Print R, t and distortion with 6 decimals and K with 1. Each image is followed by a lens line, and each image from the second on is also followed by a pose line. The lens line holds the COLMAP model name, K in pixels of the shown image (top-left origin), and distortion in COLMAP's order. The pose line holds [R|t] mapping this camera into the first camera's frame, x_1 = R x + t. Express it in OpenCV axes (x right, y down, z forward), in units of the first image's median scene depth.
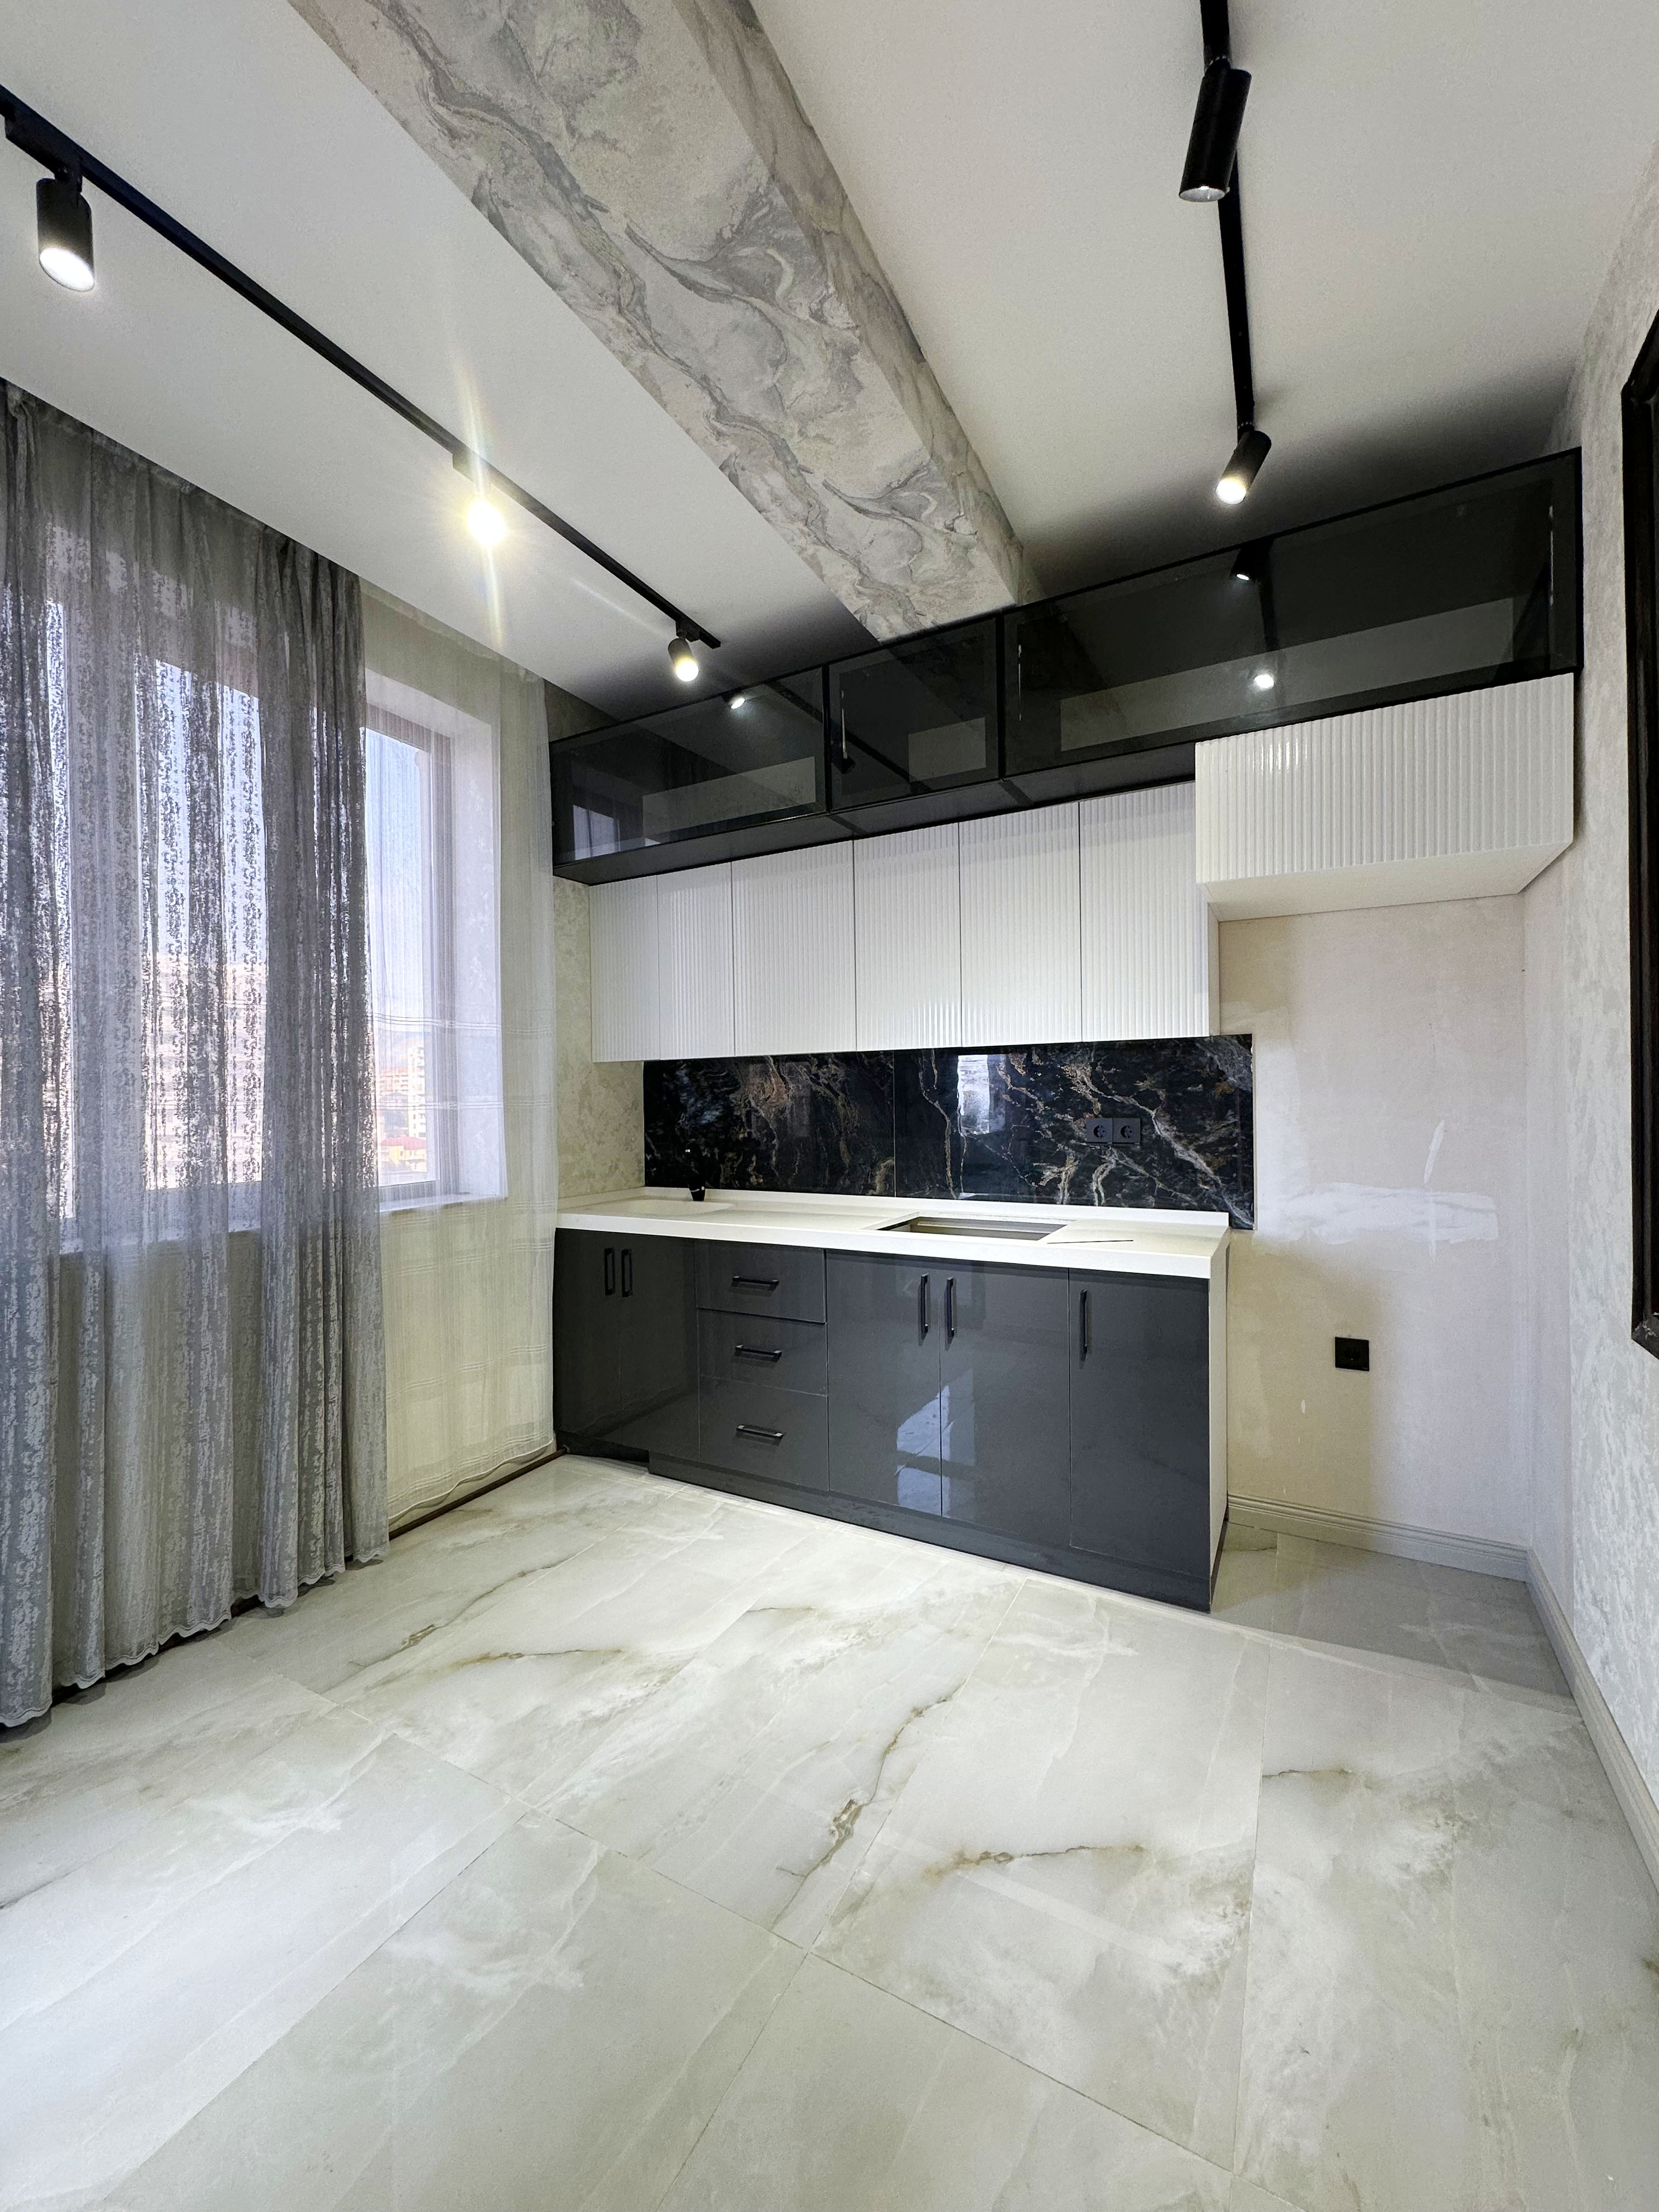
lens RADIAL K [[887.9, 0, 828.0], [0, 887.9, 1108.3], [0, 0, 1]] dist [0.004033, 0.000026]
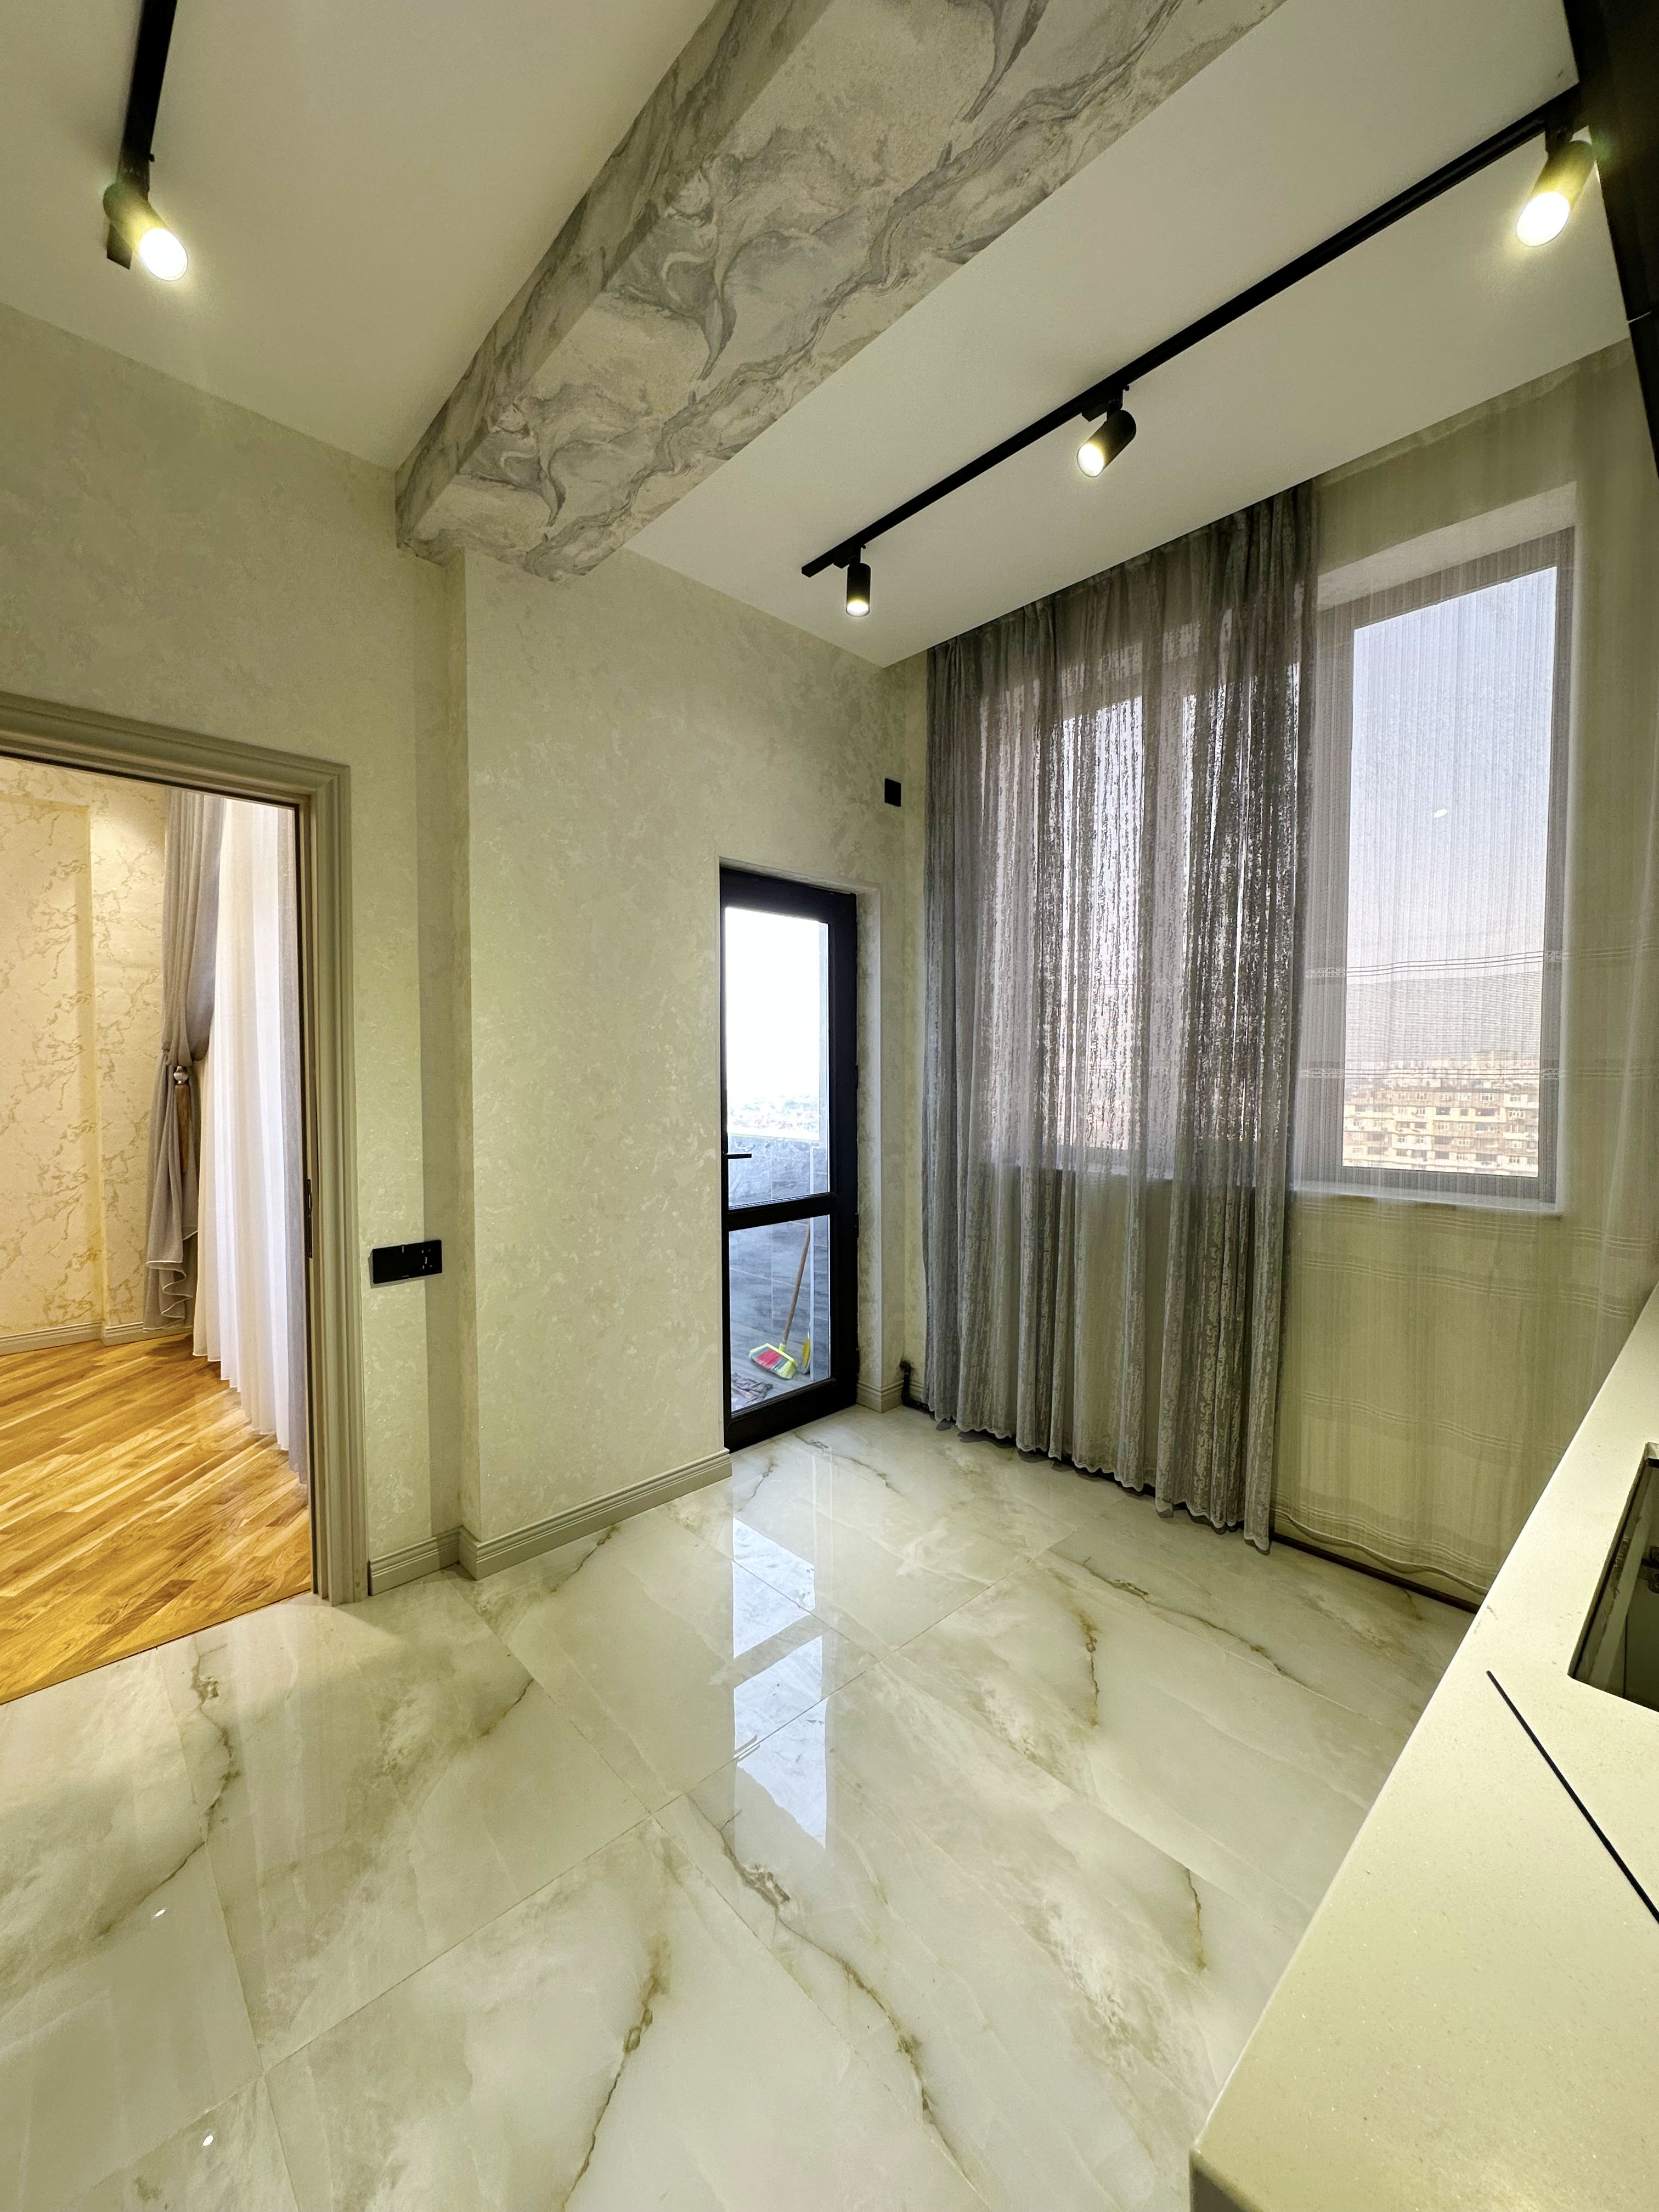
lens RADIAL K [[887.9, 0, 830.4], [0, 887.9, 1107.4], [0, 0, 1]] dist [0.004033, 0.000026]
pose [[-0.318026, 0.061012, -0.946117, 0.695543], [0.002594, 0.997979, 0.063484, -0.037547], [0.948078, 0.017735, -0.317542, 1.154507]]
